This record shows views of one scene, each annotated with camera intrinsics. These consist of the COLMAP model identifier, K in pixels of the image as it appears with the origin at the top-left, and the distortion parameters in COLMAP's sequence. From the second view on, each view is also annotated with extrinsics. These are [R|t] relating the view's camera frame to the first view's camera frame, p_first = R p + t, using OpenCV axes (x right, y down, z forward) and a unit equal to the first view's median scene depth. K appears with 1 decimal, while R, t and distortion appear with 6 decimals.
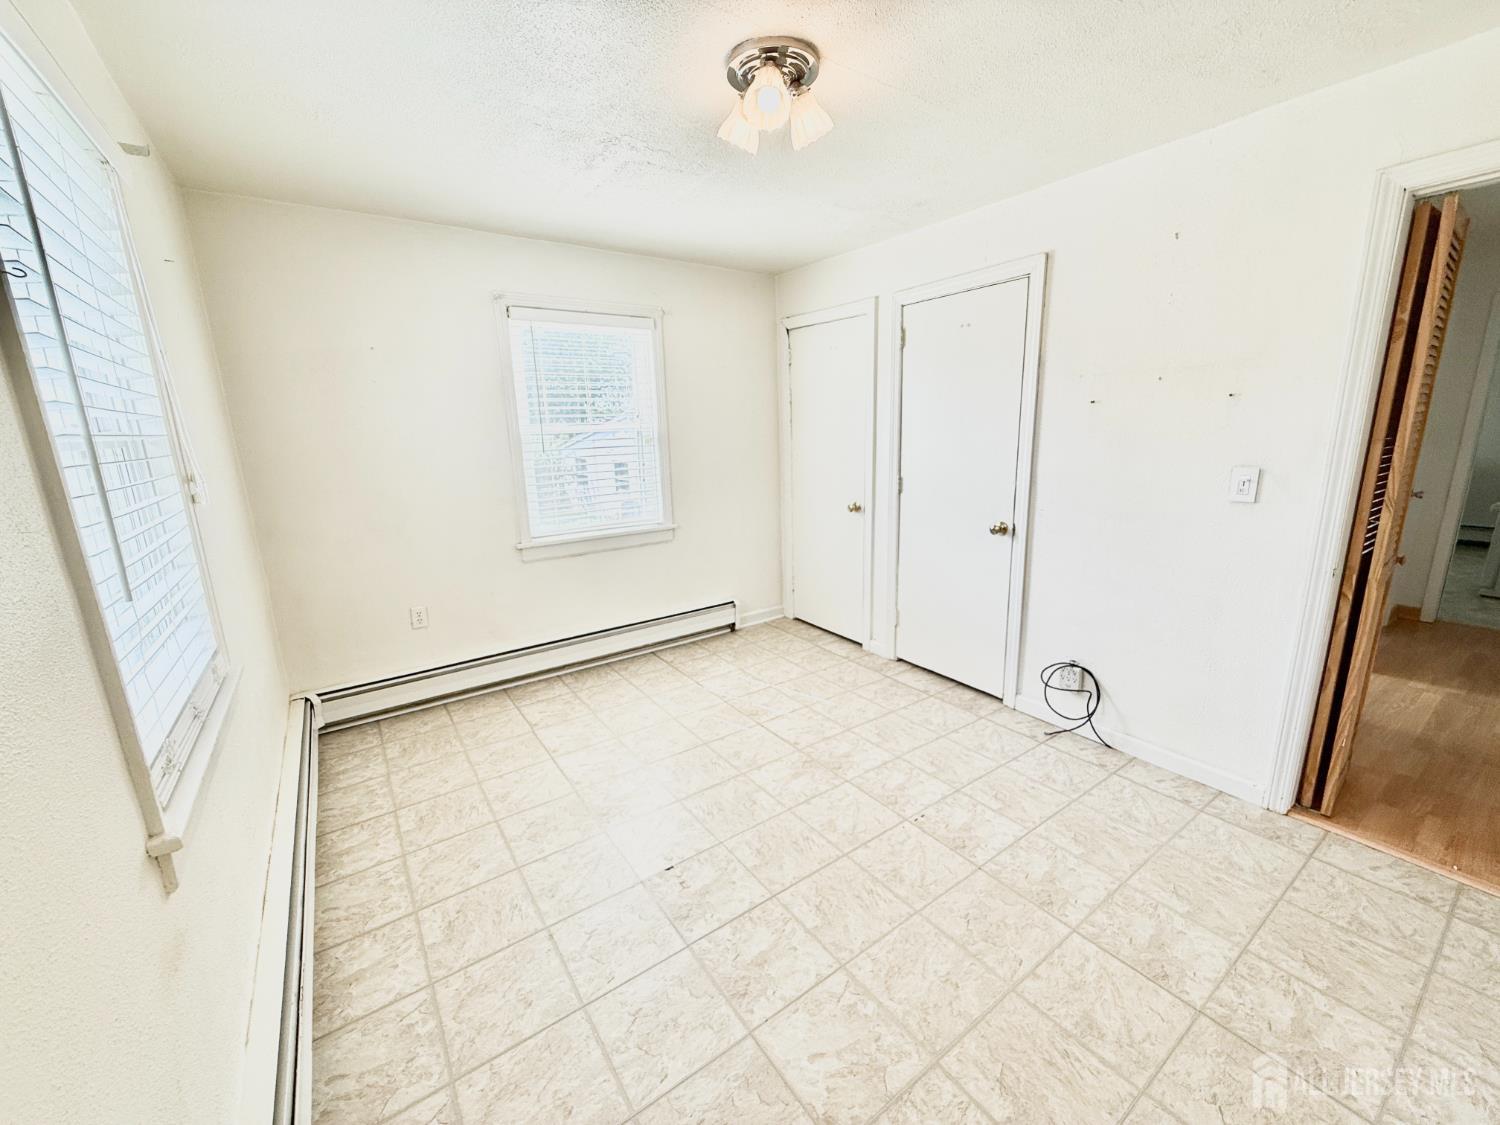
lens RADIAL K [[602.3, 0, 775.2], [0, 602.3, 583.2], [0, 0, 1]] dist [-0.002438, 0.000438]
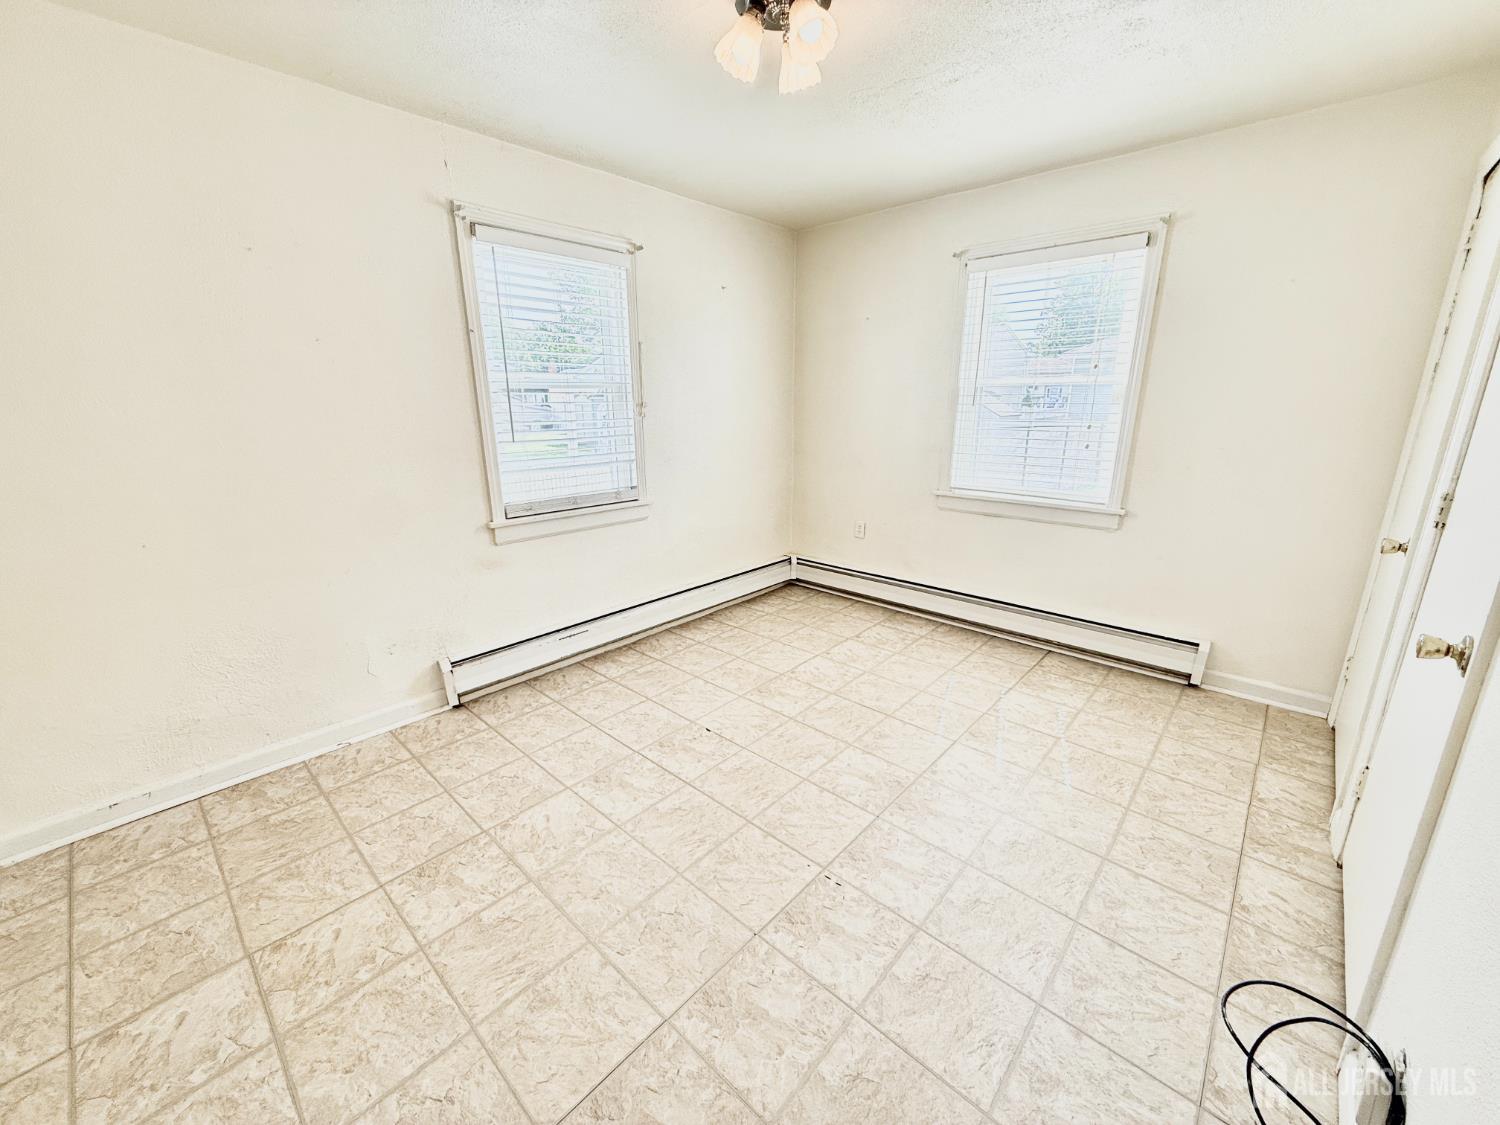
lens RADIAL K [[601.6, 0, 750.0], [0, 601.6, 562.5], [0, 0, 1]] dist [0.000266, -0.000091]
pose [[0.192618, 0.285753, -0.938746, 0.888111], [-0.247728, 0.939833, 0.235253, -0.184733], [0.949489, 0.187240, 0.251817, 0.627855]]
